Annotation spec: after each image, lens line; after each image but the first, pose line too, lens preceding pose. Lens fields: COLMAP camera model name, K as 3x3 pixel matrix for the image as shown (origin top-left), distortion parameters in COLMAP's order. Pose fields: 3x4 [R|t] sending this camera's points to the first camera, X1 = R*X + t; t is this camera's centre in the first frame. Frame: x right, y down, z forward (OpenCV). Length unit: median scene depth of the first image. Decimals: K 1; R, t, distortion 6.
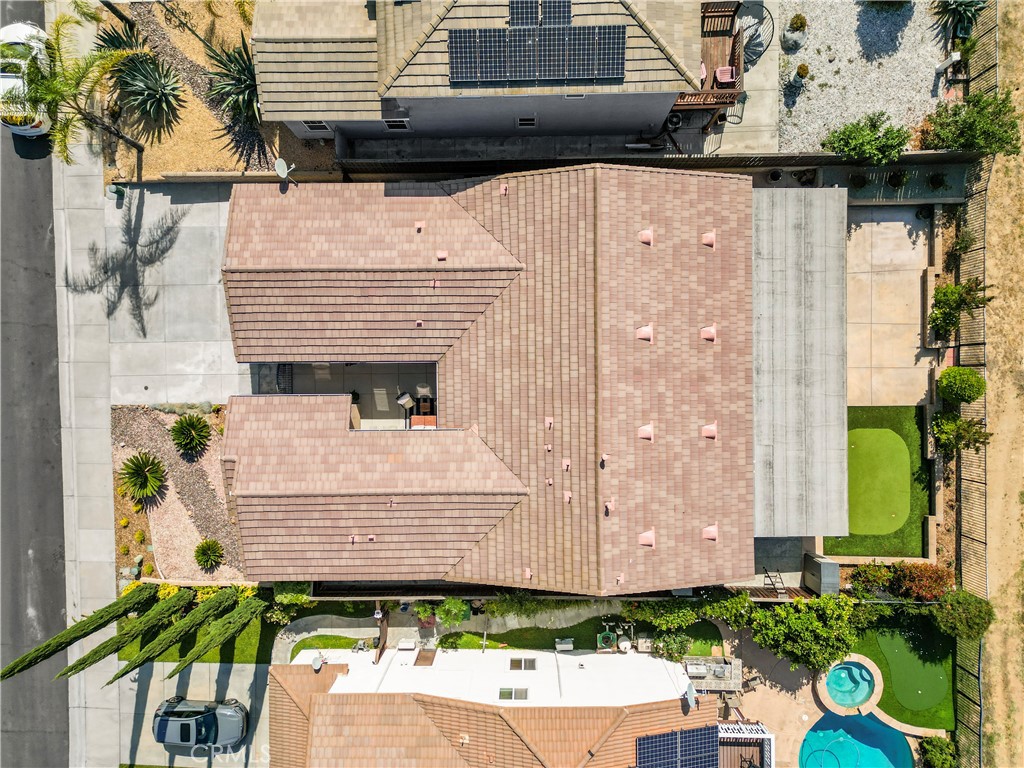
lens RADIAL K [[714.3, 0, 512.0], [0, 714.3, 384.0], [0, 0, 1]] dist [0.083405, -0.086818]
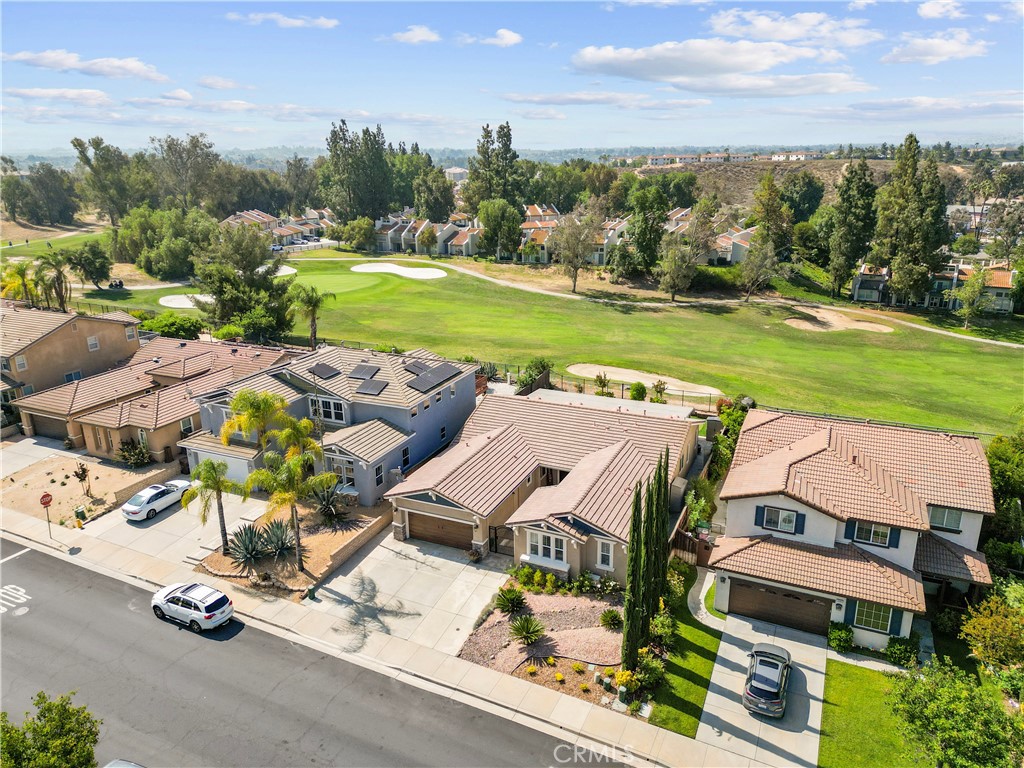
lens RADIAL K [[714.3, 0, 512.0], [0, 714.3, 384.0], [0, 0, 1]] dist [0.083405, -0.086818]
pose [[0.422601, -0.261433, 0.867791, -1.370542], [0.906217, 0.107765, -0.408848, 0.513120], [0.013369, 0.959187, 0.282457, 0.303589]]
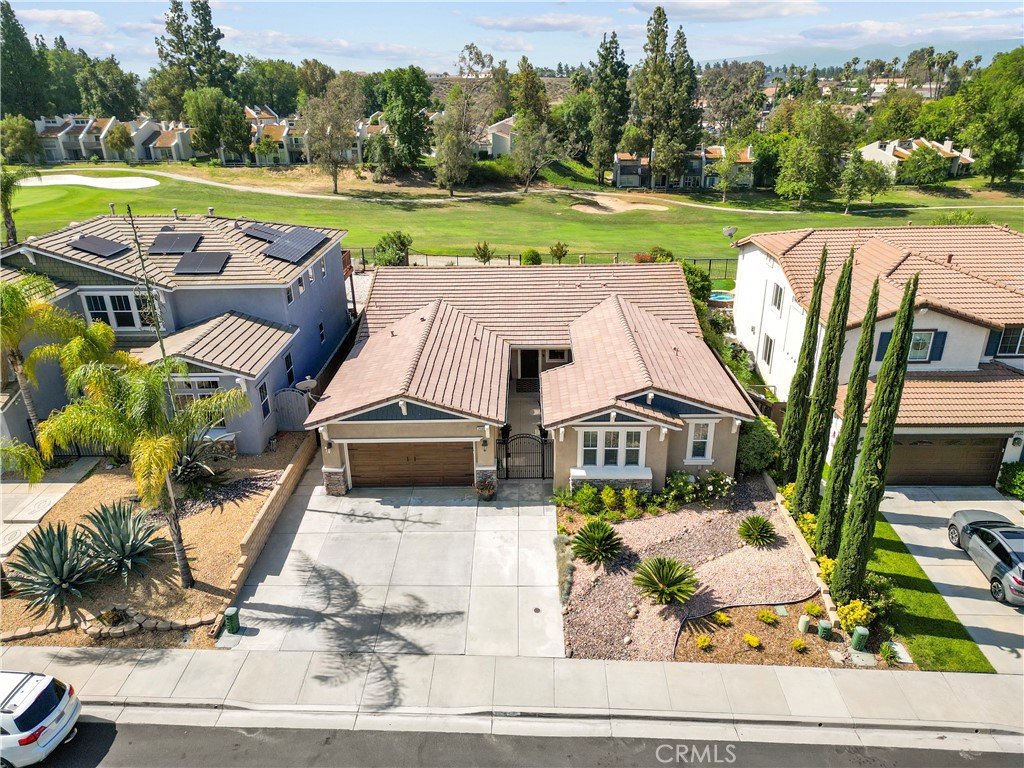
lens RADIAL K [[714.3, 0, 512.0], [0, 714.3, 384.0], [0, 0, 1]] dist [0.083405, -0.086818]
pose [[0.024680, -0.372749, 0.927604, -1.046721], [0.999371, -0.014446, -0.032394, 0.006546], [0.025475, 0.927820, 0.372157, 0.563942]]
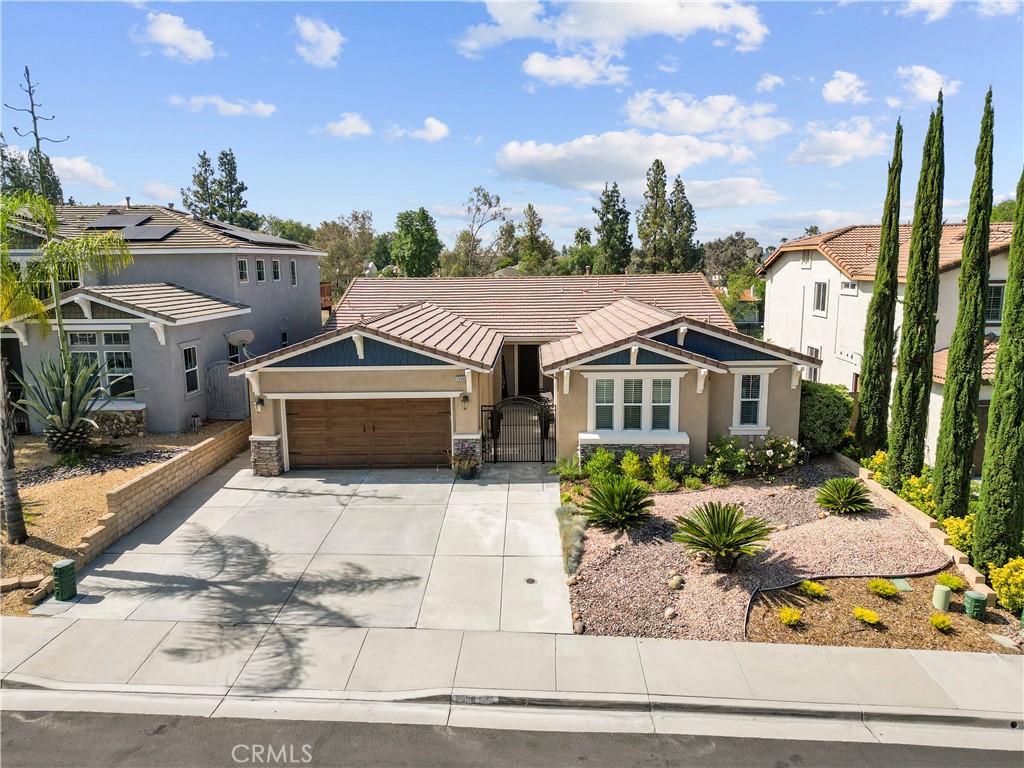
lens RADIAL K [[714.3, 0, 512.0], [0, 714.3, 384.0], [0, 0, 1]] dist [0.083405, -0.086818]
pose [[0.036119, -0.144882, 0.988789, -0.927618], [0.999142, -0.014837, -0.038671, 0.012504], [0.020273, 0.989338, 0.144222, 0.821322]]
